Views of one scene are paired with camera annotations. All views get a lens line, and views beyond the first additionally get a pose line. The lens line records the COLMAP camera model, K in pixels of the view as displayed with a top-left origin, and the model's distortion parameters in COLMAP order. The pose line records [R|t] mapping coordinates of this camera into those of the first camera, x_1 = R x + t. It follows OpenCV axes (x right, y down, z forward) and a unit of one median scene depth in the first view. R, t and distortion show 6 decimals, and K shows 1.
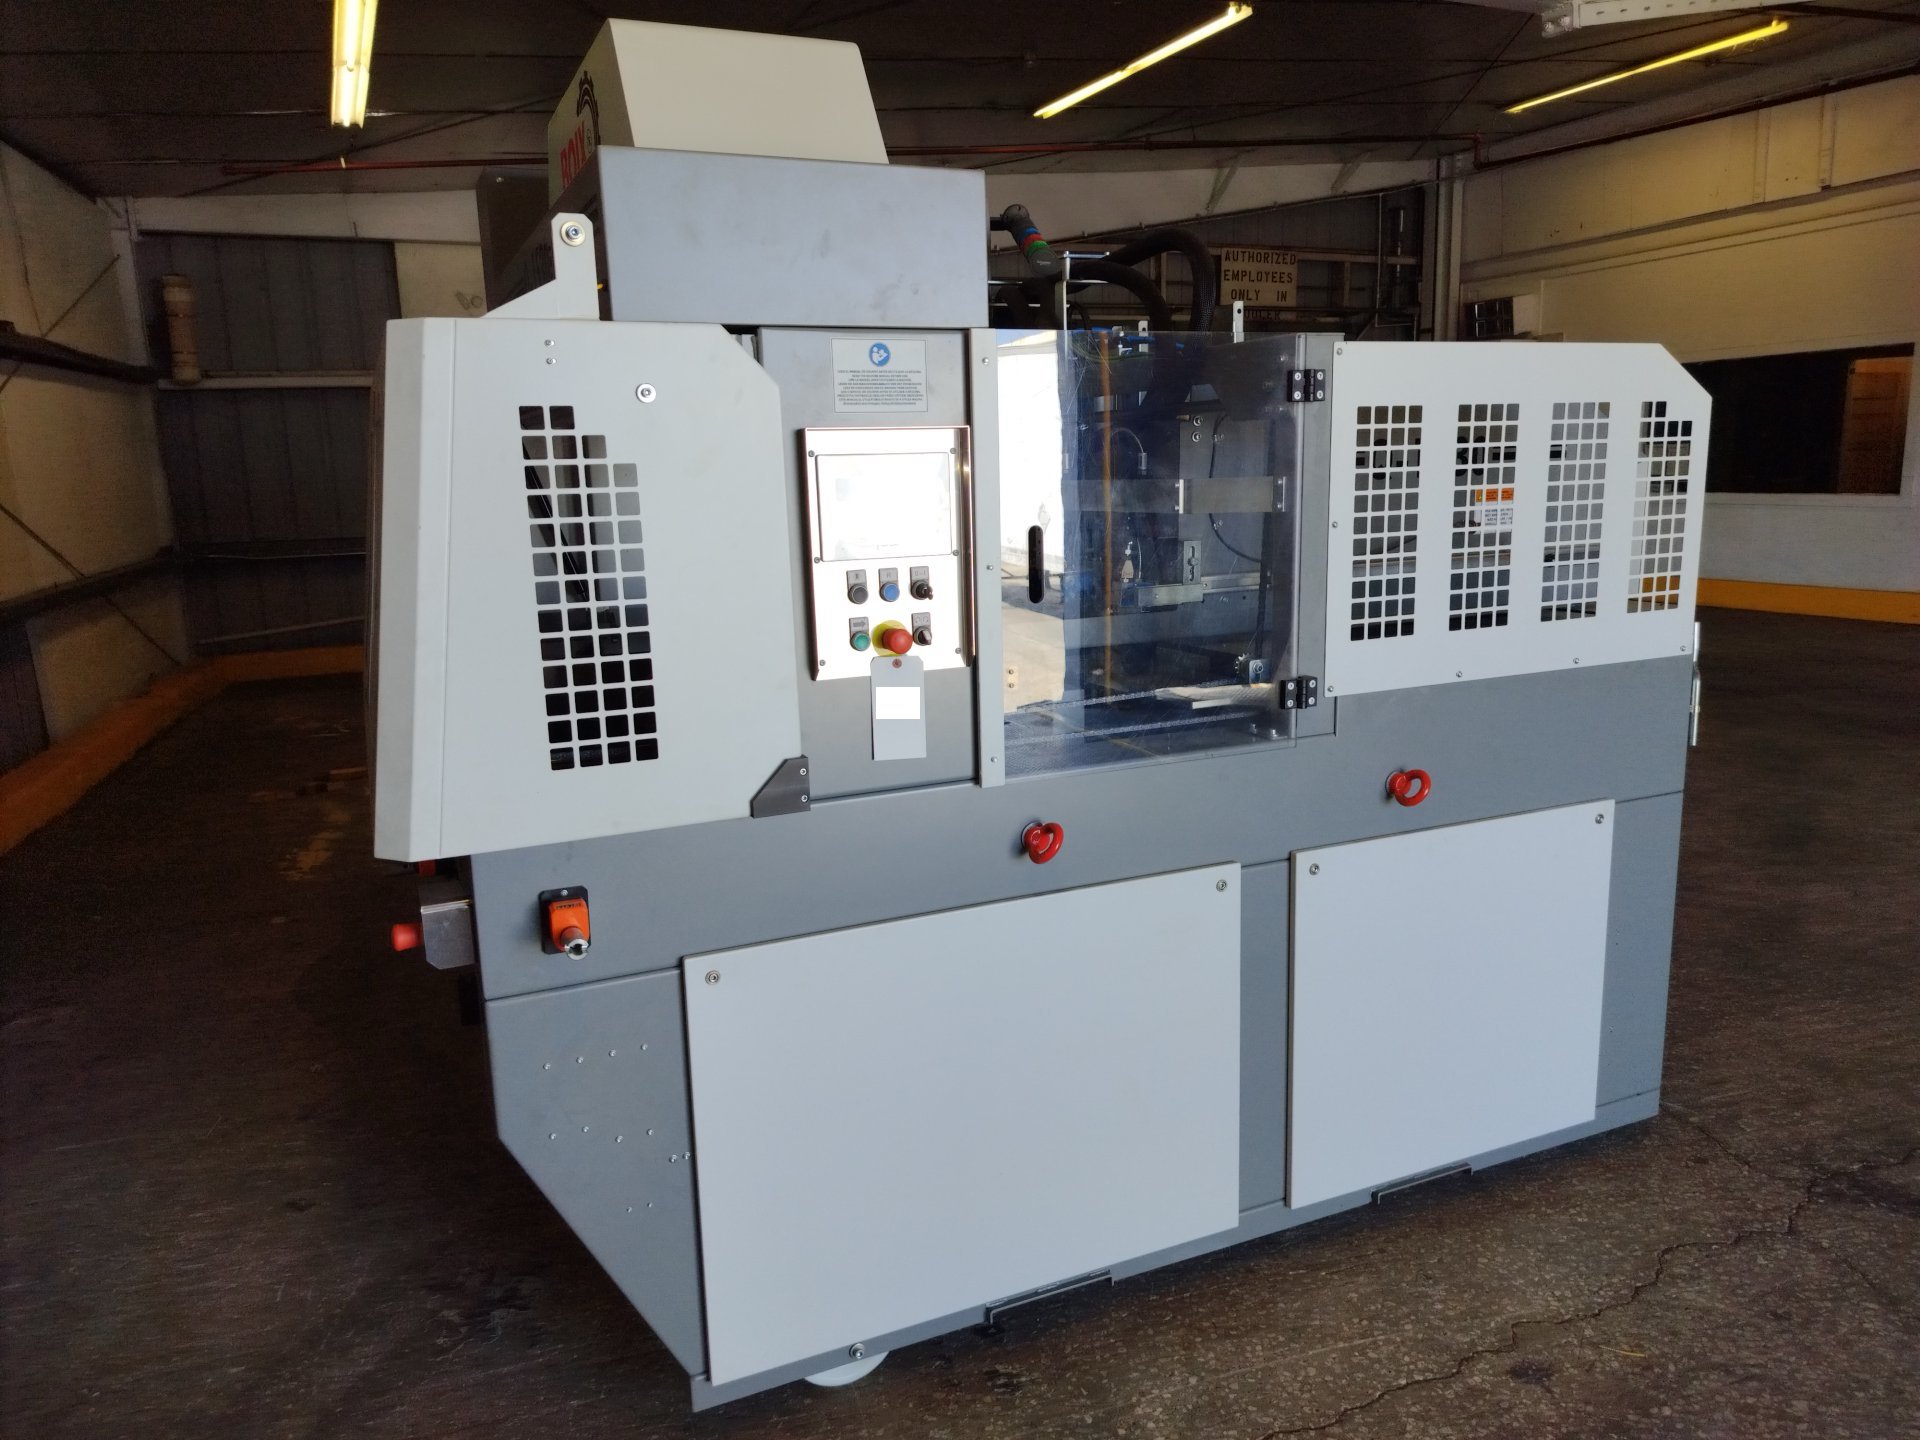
lens RADIAL K [[1366.2, 0, 960.0], [0, 1366.2, 720.0], [0, 0, 1]] dist [0.012266, -0.011509]
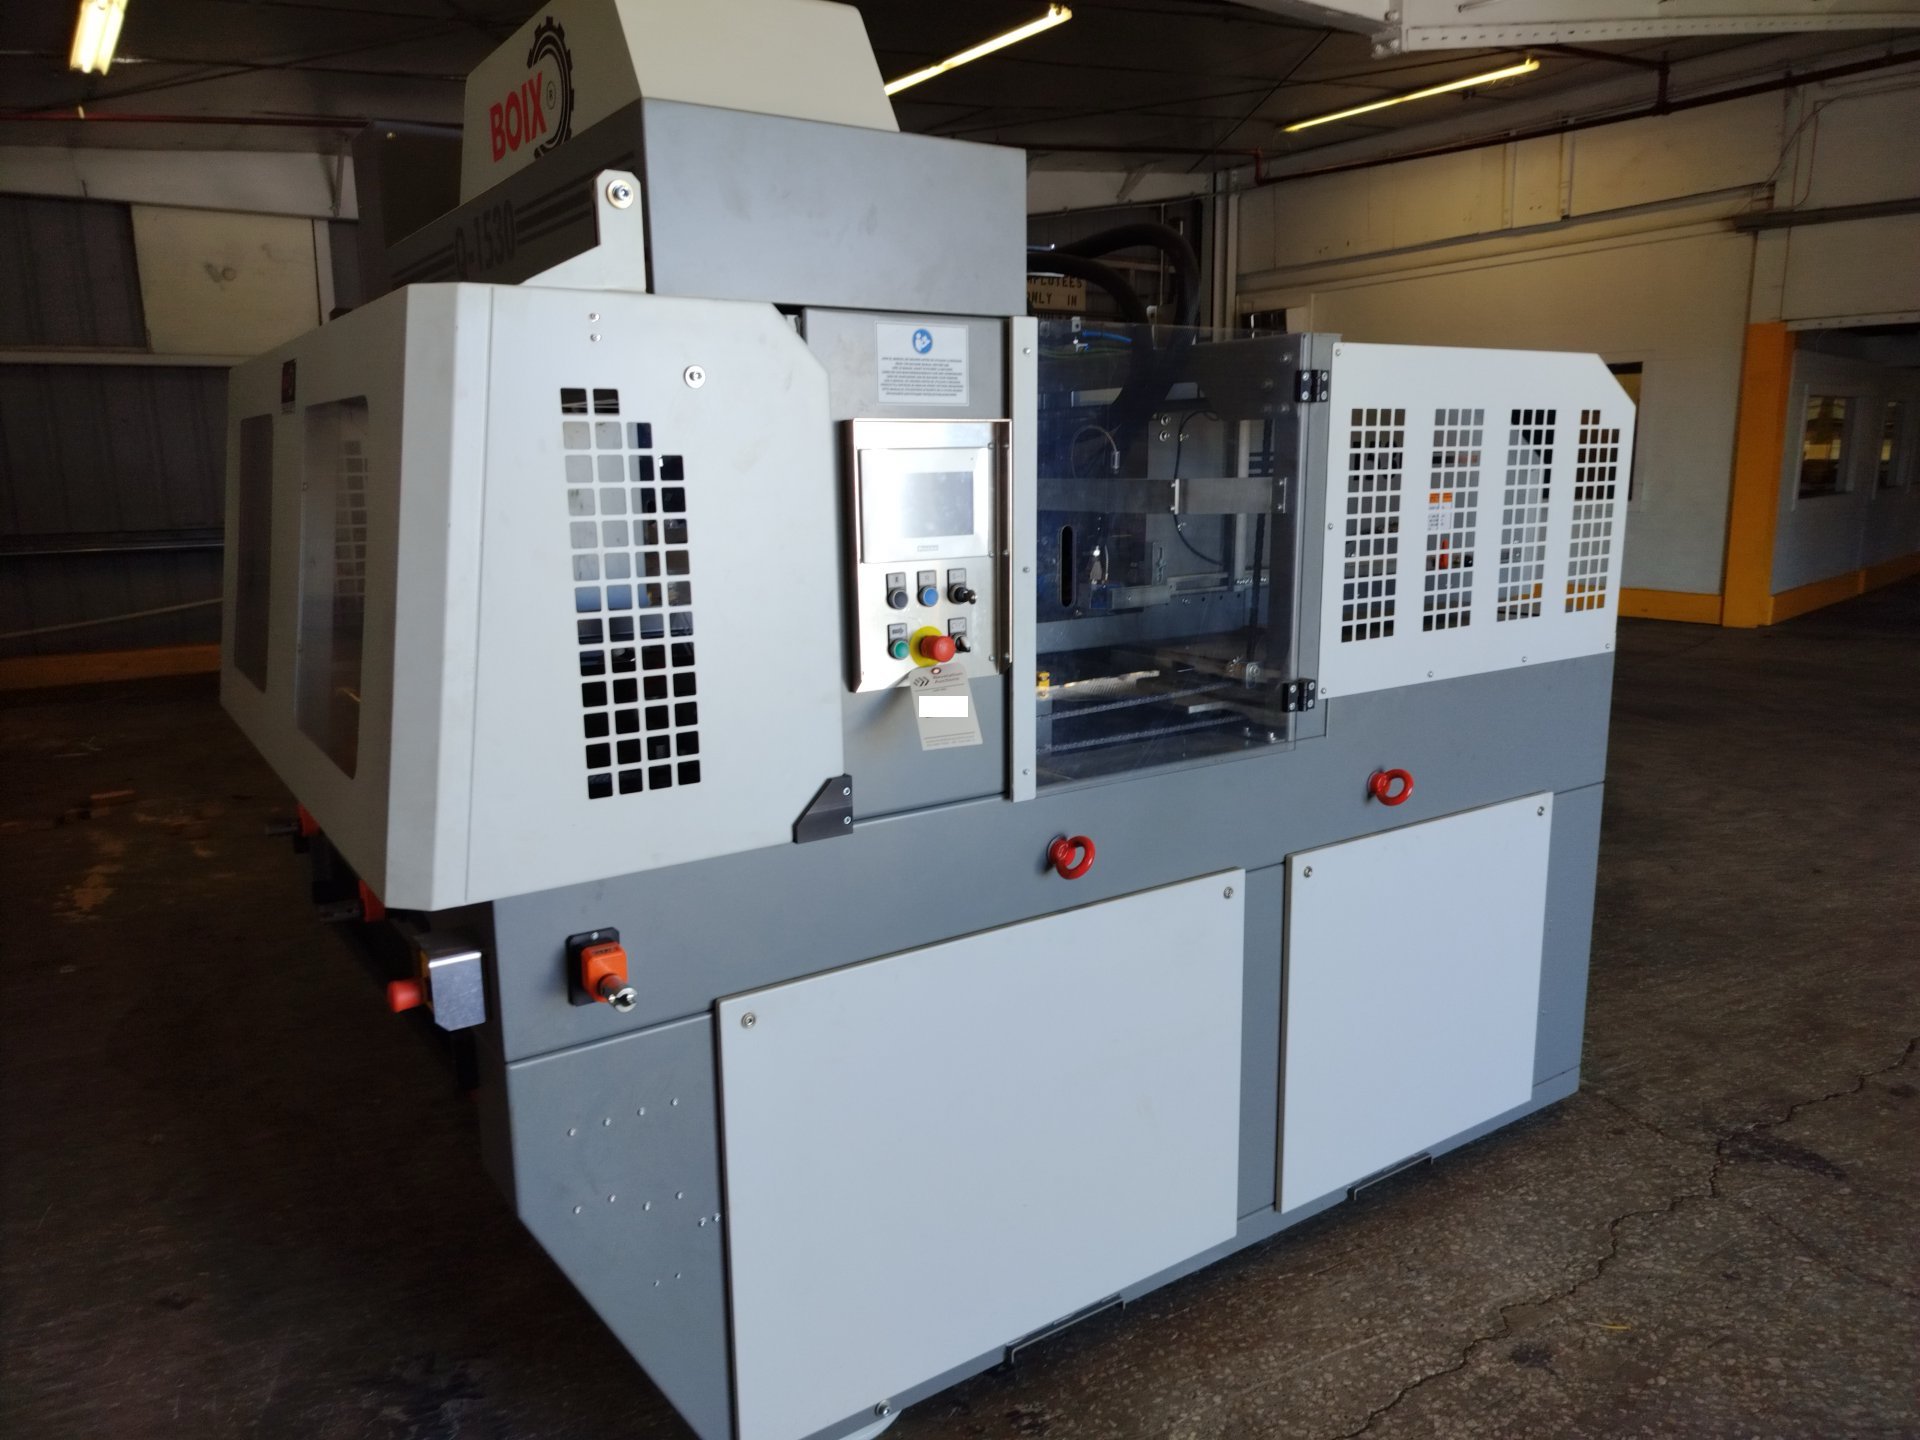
lens RADIAL K [[1366.2, 0, 960.0], [0, 1366.2, 720.0], [0, 0, 1]] dist [0.012266, -0.011509]
pose [[0.983793, -0.019886, 0.178202, -0.165130], [0.019635, 0.999802, 0.003168, -0.009712], [-0.178229, 0.000382, 0.983989, 0.064361]]
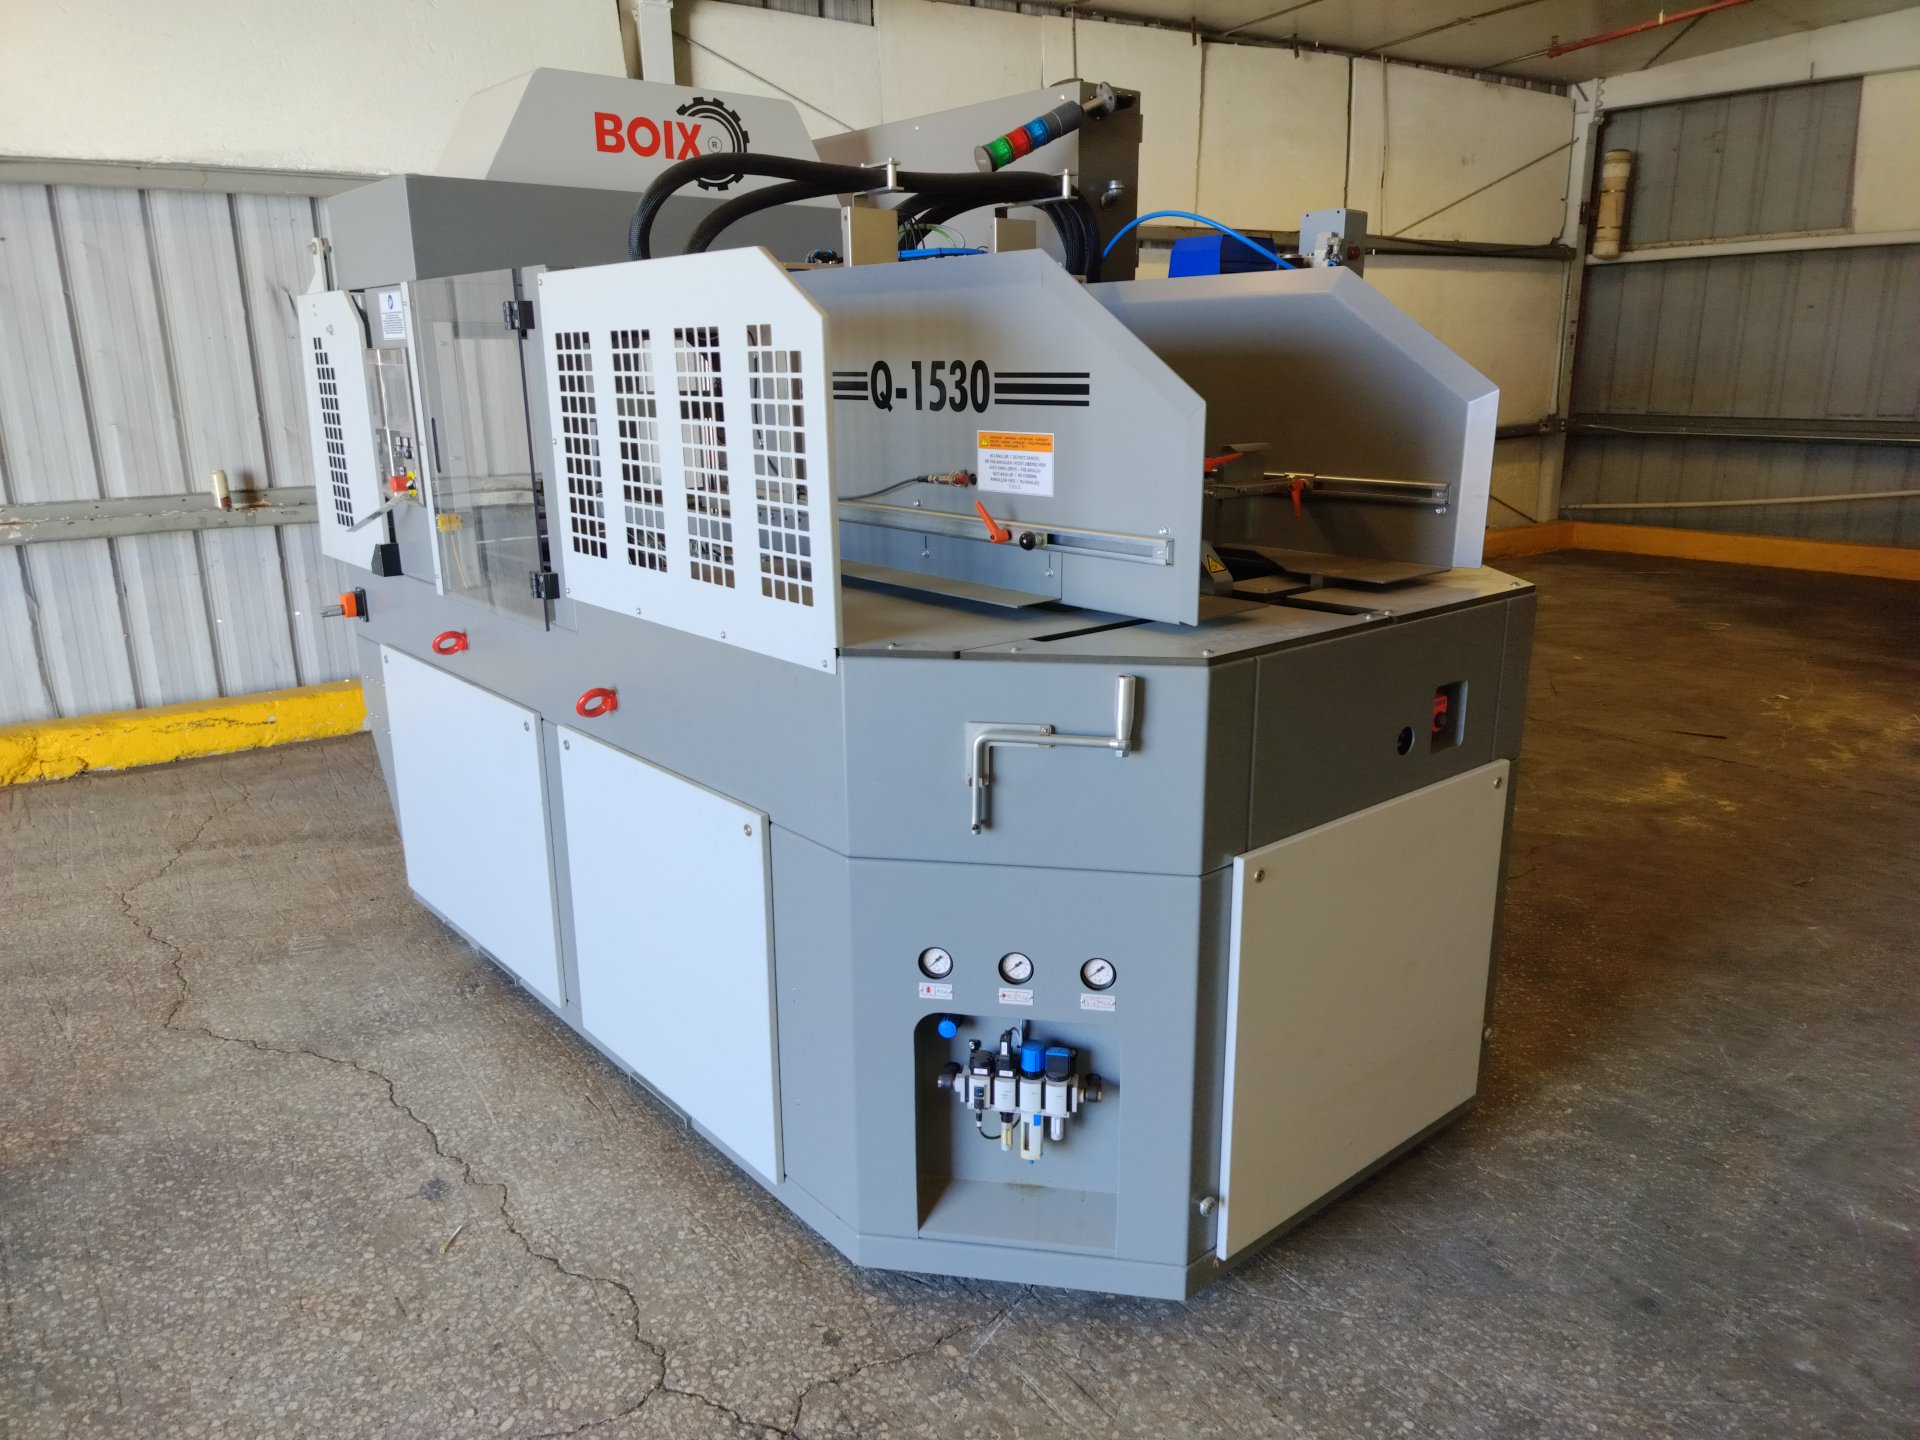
lens RADIAL K [[1321.7, 0, 923.5], [0, 1321.7, 717.3], [0, 0, 1]] dist [0.008422, 0.003850]
pose [[0.274408, 0.278707, -0.920338, 1.350155], [-0.180294, 0.955016, 0.235452, -0.226657], [0.944560, 0.101322, 0.312313, 0.932021]]
